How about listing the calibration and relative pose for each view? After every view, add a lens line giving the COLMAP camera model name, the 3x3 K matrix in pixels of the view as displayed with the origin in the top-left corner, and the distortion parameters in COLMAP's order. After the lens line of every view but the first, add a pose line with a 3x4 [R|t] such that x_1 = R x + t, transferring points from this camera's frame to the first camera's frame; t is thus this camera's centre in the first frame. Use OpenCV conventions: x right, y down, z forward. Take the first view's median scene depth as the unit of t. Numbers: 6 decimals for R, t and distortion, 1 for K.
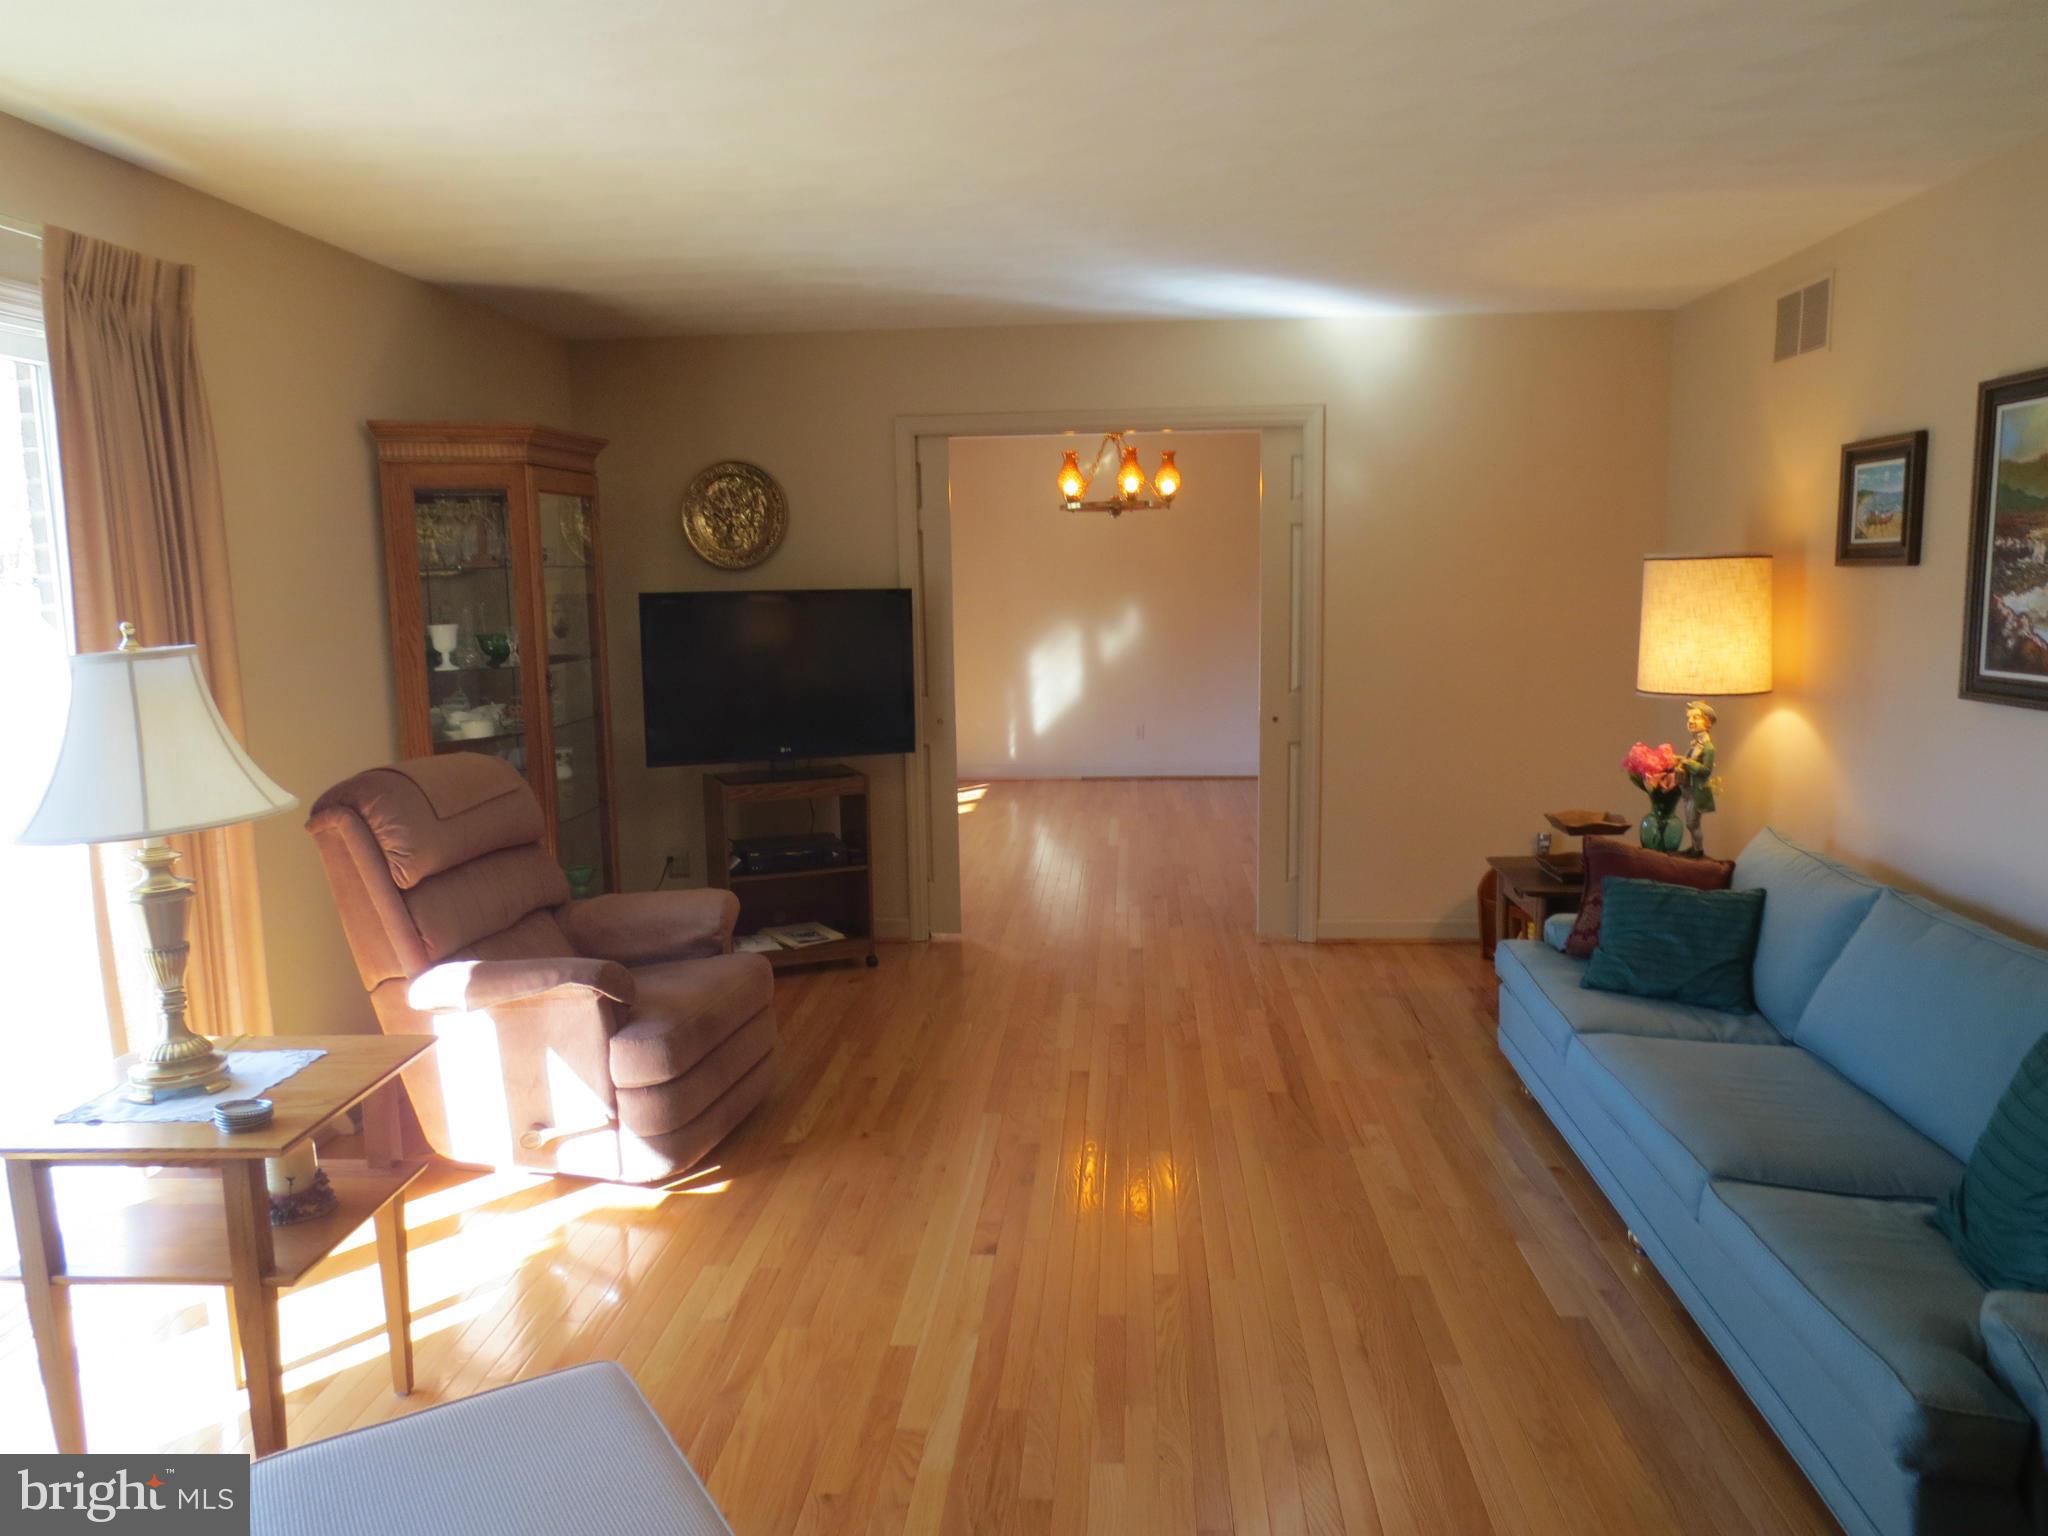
lens RADIAL K [[1465.4, 0, 1028.1], [0, 1465.4, 783.0], [0, 0, 1]] dist [-0.035383, 0.011843]
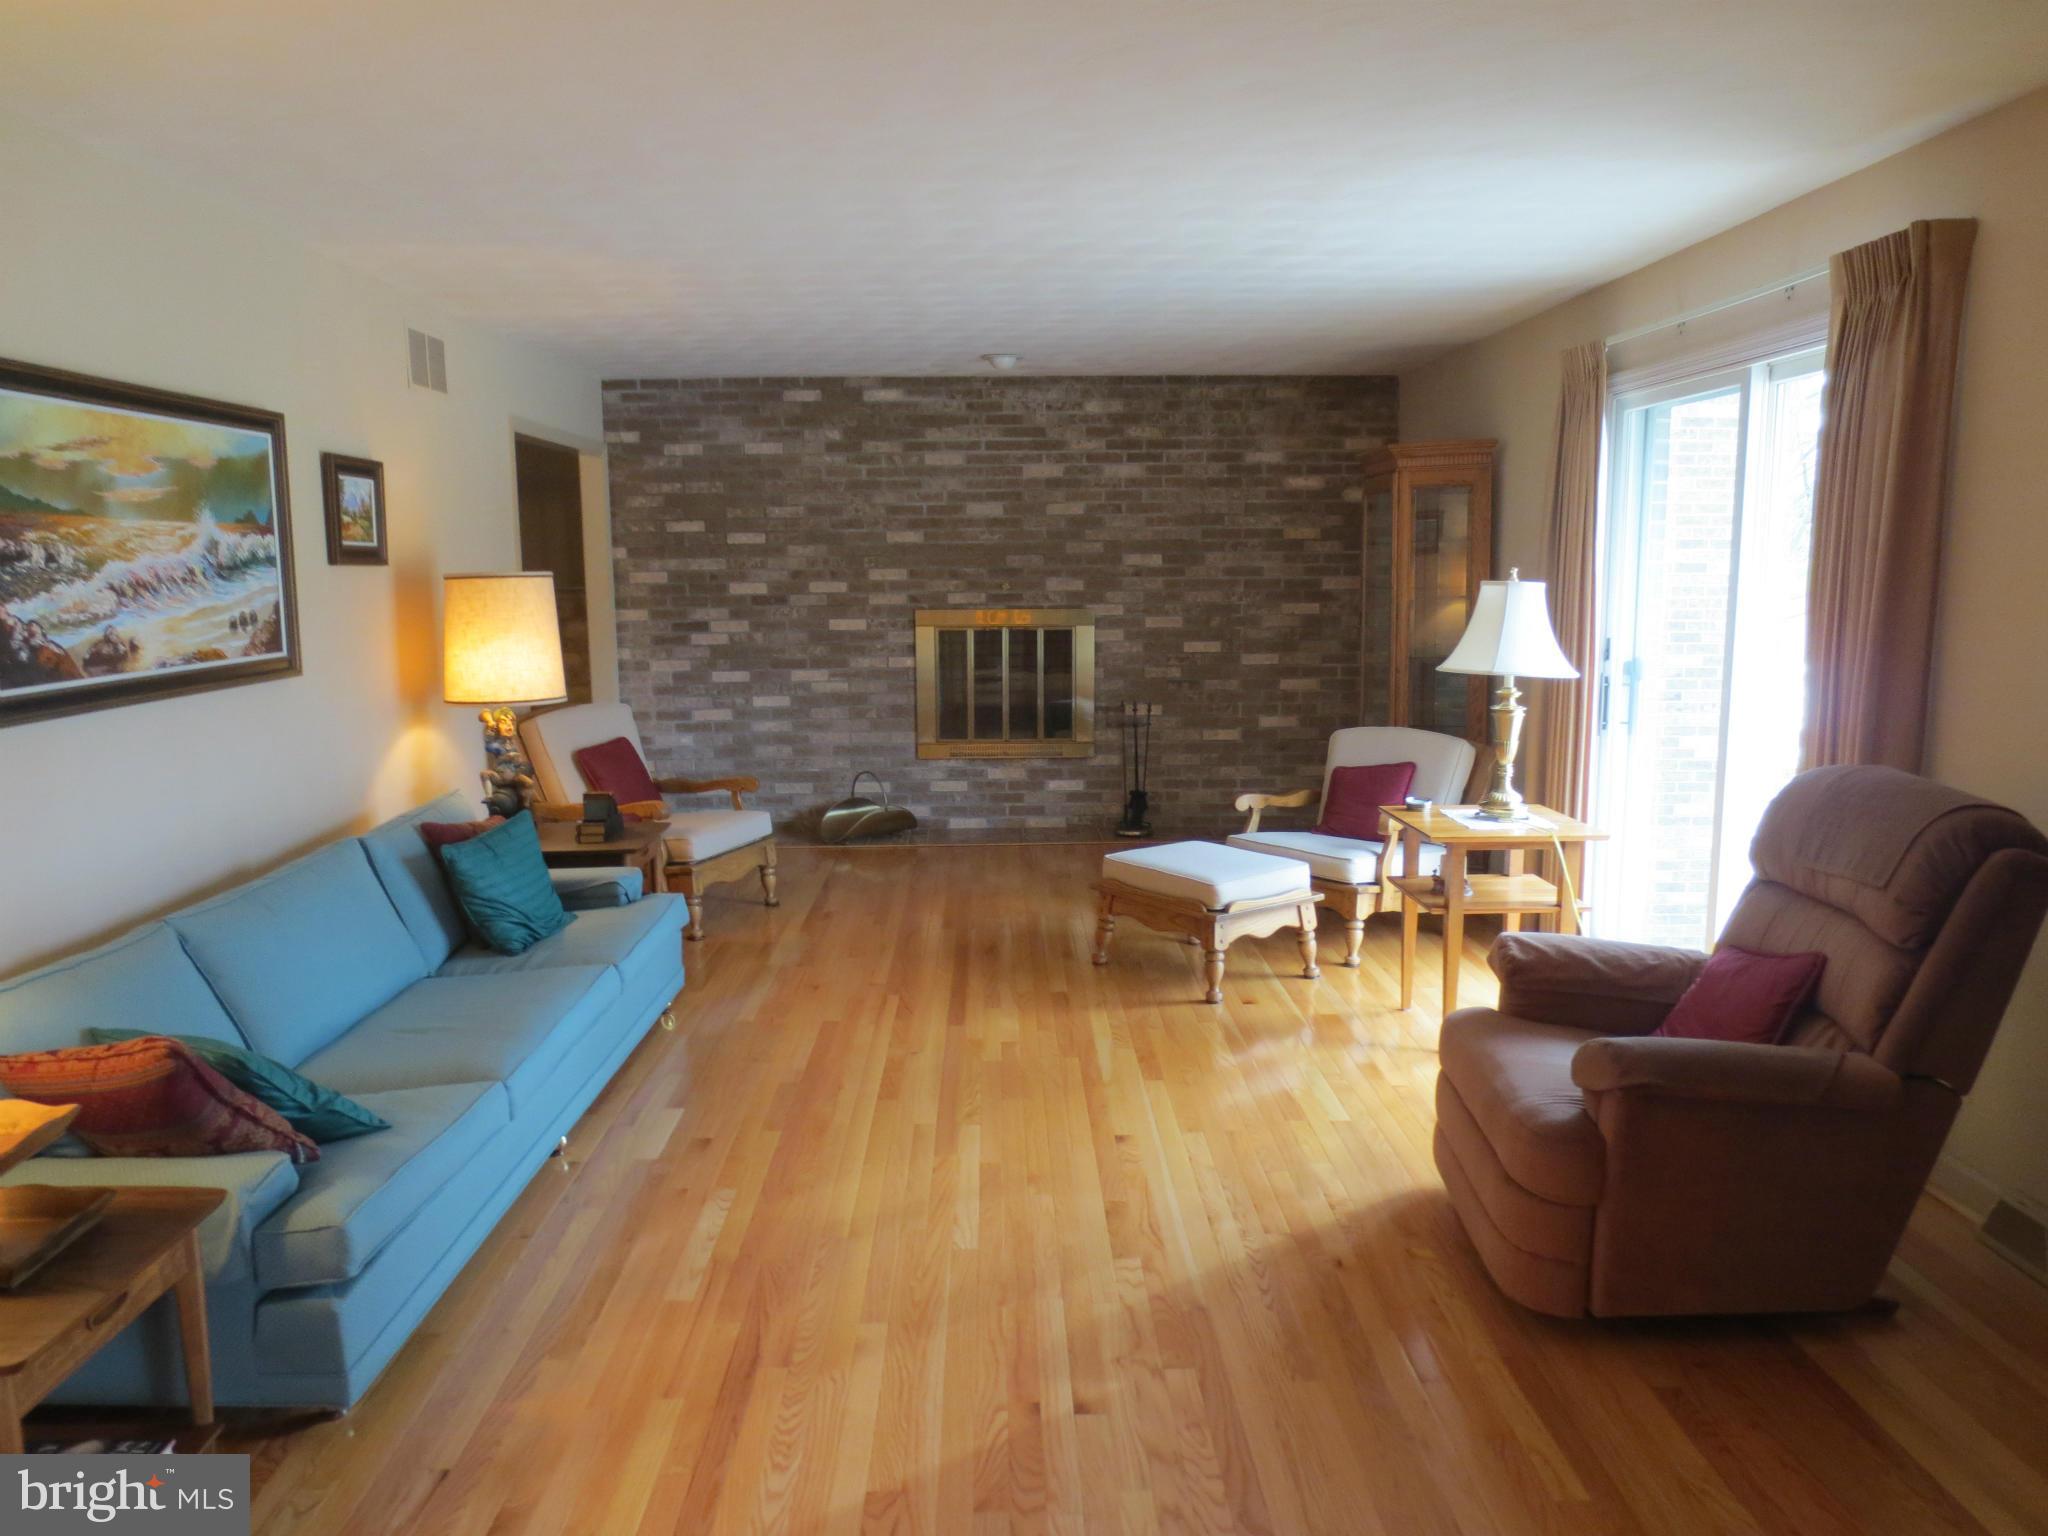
lens RADIAL K [[1465.4, 0, 1027.4], [0, 1465.4, 767.4], [0, 0, 1]] dist [-0.035383, 0.011843]
pose [[-0.995320, 0.037275, -0.089150, 0.304339], [0.010717, 0.959493, 0.281528, -0.628367], [0.096033, 0.279255, -0.955403, 4.402248]]
